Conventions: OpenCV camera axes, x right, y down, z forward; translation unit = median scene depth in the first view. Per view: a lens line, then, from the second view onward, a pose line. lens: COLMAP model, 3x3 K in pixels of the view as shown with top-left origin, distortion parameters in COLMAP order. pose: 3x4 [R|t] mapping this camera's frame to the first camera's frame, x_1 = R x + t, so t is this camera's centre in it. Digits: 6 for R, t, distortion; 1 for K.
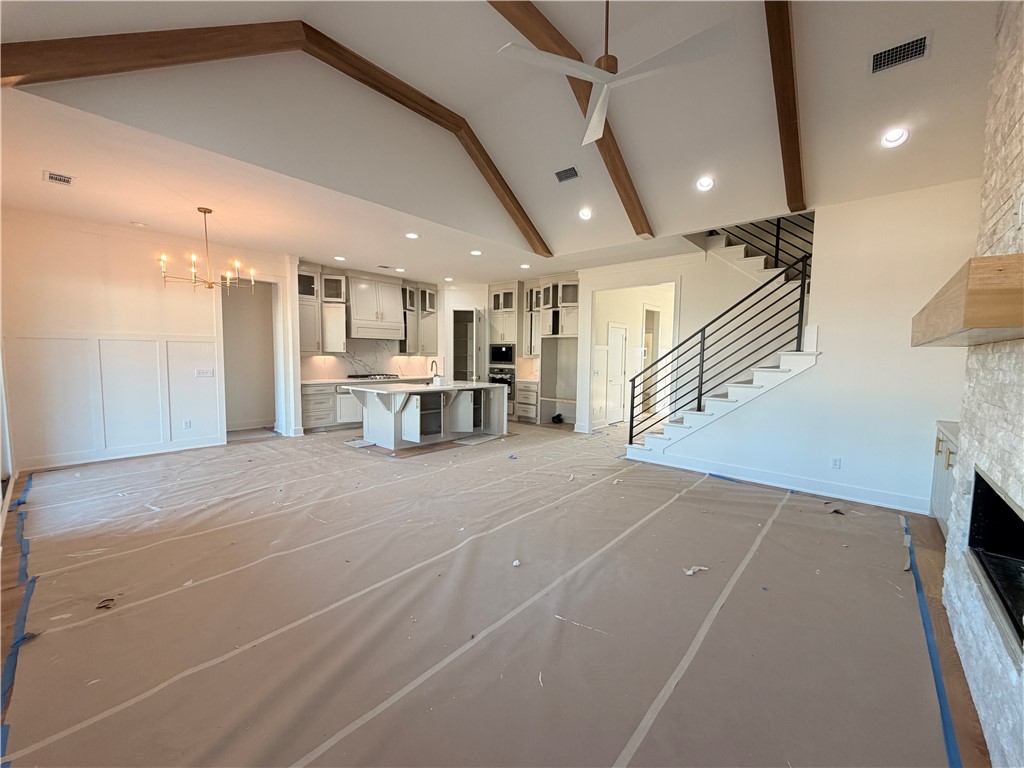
lens RADIAL K [[407.0, 0, 510.3], [0, 407.0, 384.7], [0, 0, 1]] dist [-0.000200, 0.000231]
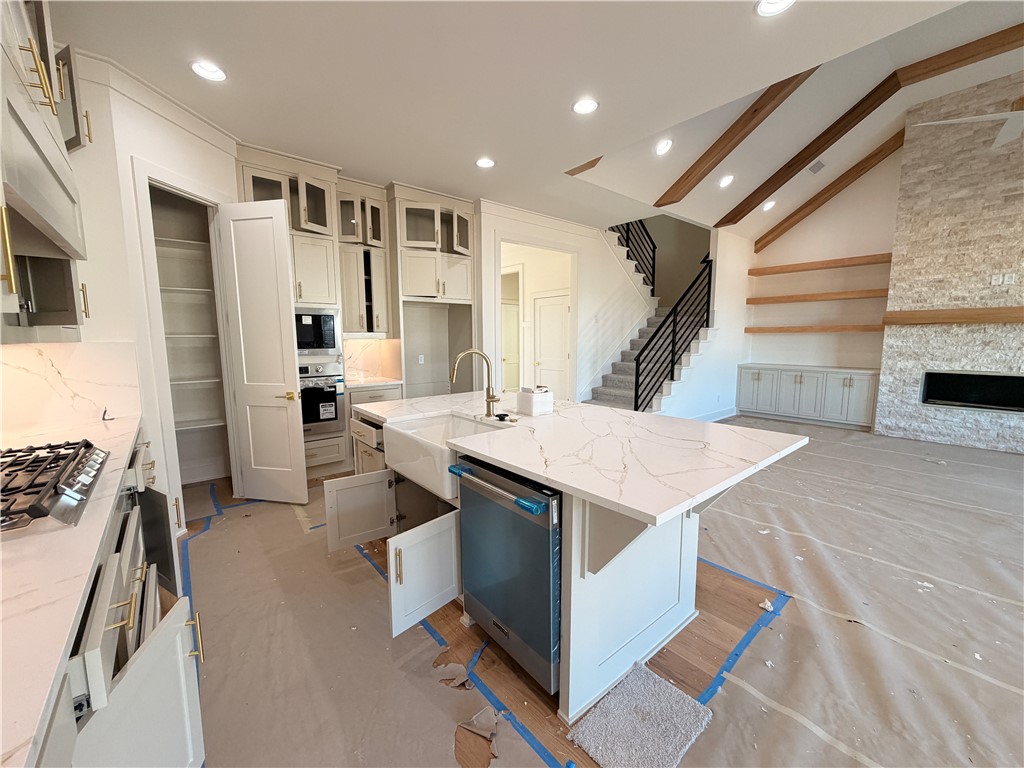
lens RADIAL K [[407.0, 0, 510.3], [0, 407.0, 384.7], [0, 0, 1]] dist [-0.000200, 0.000231]
pose [[0.155508, -0.131093, 0.979098, -0.458877], [0.079493, 0.989602, 0.119874, -0.060436], [-0.984631, 0.059190, 0.164312, 0.803165]]
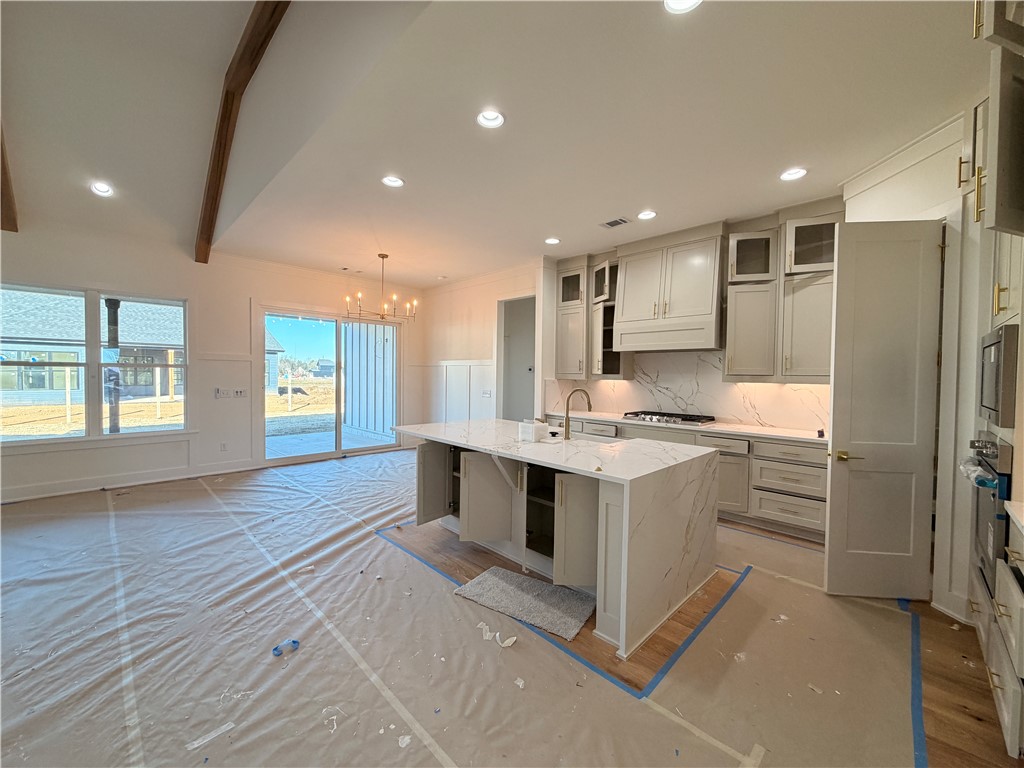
lens RADIAL K [[407.0, 0, 510.3], [0, 407.0, 384.7], [0, 0, 1]] dist [-0.000200, 0.000231]
pose [[-0.066422, 0.012916, -0.997708, 0.246545], [-0.088827, 0.995870, 0.018806, -0.057739], [0.993830, 0.089872, -0.065000, 0.836677]]
